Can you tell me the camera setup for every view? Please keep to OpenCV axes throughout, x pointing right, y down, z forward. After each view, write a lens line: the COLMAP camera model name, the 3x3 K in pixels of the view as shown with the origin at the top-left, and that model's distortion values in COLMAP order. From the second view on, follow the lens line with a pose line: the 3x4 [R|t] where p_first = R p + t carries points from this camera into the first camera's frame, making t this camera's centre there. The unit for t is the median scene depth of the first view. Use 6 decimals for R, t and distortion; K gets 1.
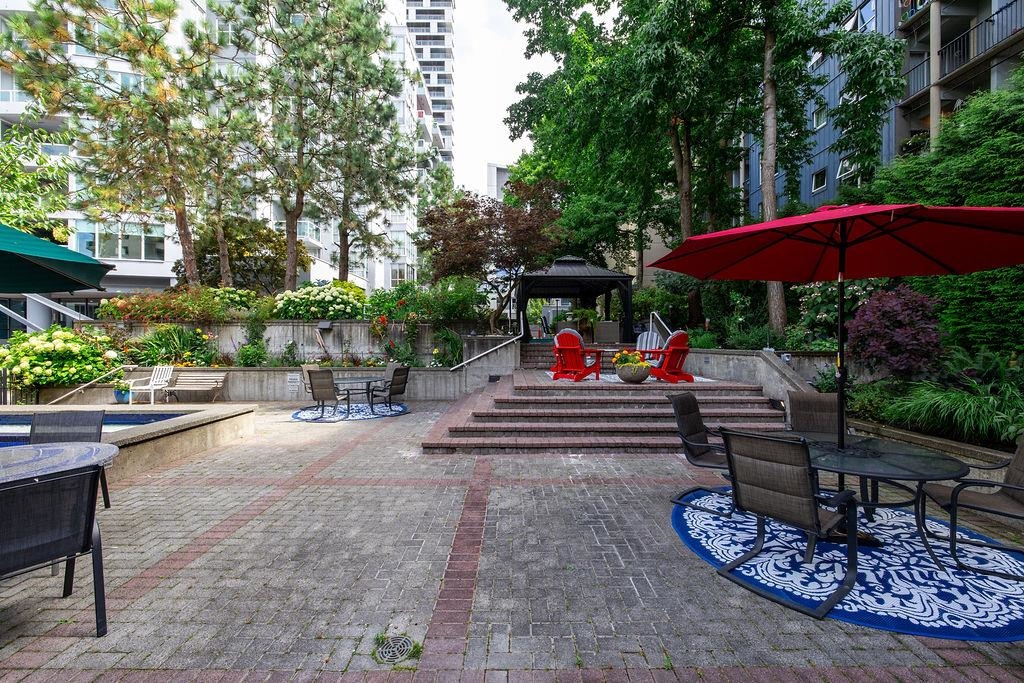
lens RADIAL K [[434.2, 0, 512.0], [0, 434.2, 341.5], [0, 0, 1]] dist [0.000643, 0.000105]
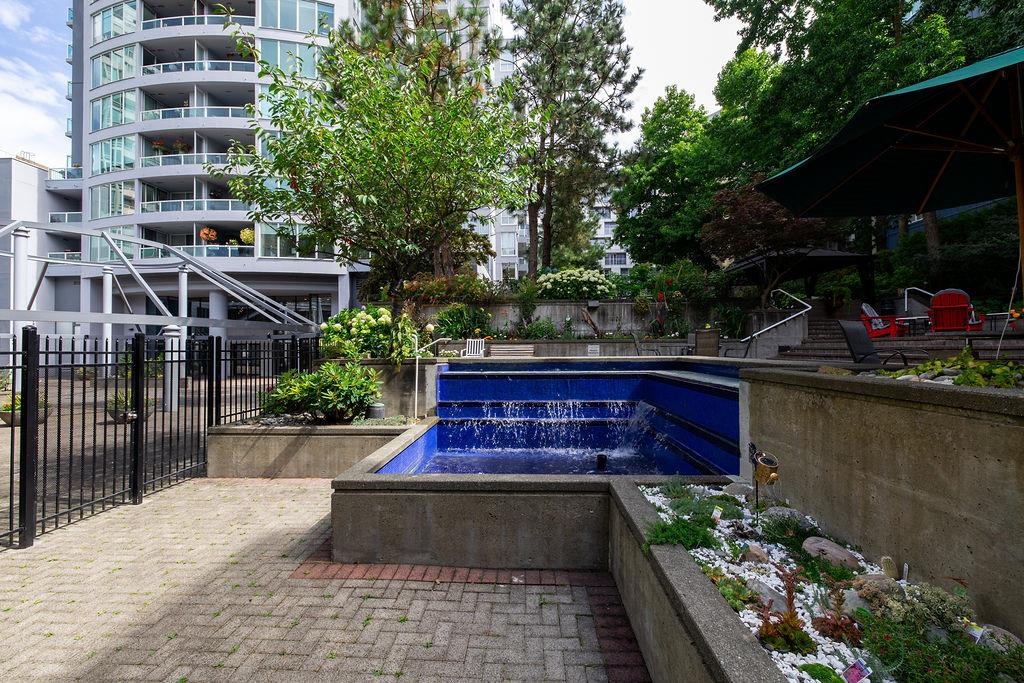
lens RADIAL K [[434.2, 0, 512.0], [0, 434.2, 341.5], [0, 0, 1]] dist [0.000643, 0.000105]
pose [[0.998985, -0.006895, -0.044514, -0.580040], [0.005847, 0.999703, -0.023642, 0.078608], [0.044663, 0.023357, 0.998729, -0.074847]]
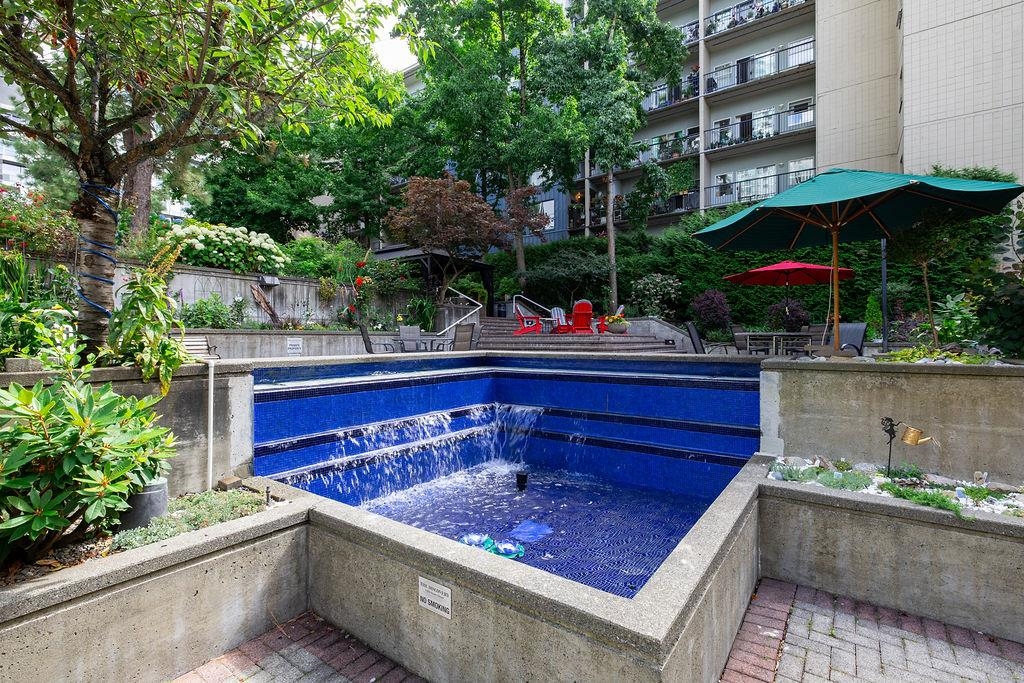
lens RADIAL K [[466.4, 0, 512.0], [0, 466.4, 341.5], [0, 0, 1]] dist [-0.001719, -0.000260]
pose [[0.586434, -0.005446, 0.809979, -0.846255], [0.008592, 0.999963, 0.000503, 0.073926], [-0.809951, 0.006664, 0.586459, 0.160081]]
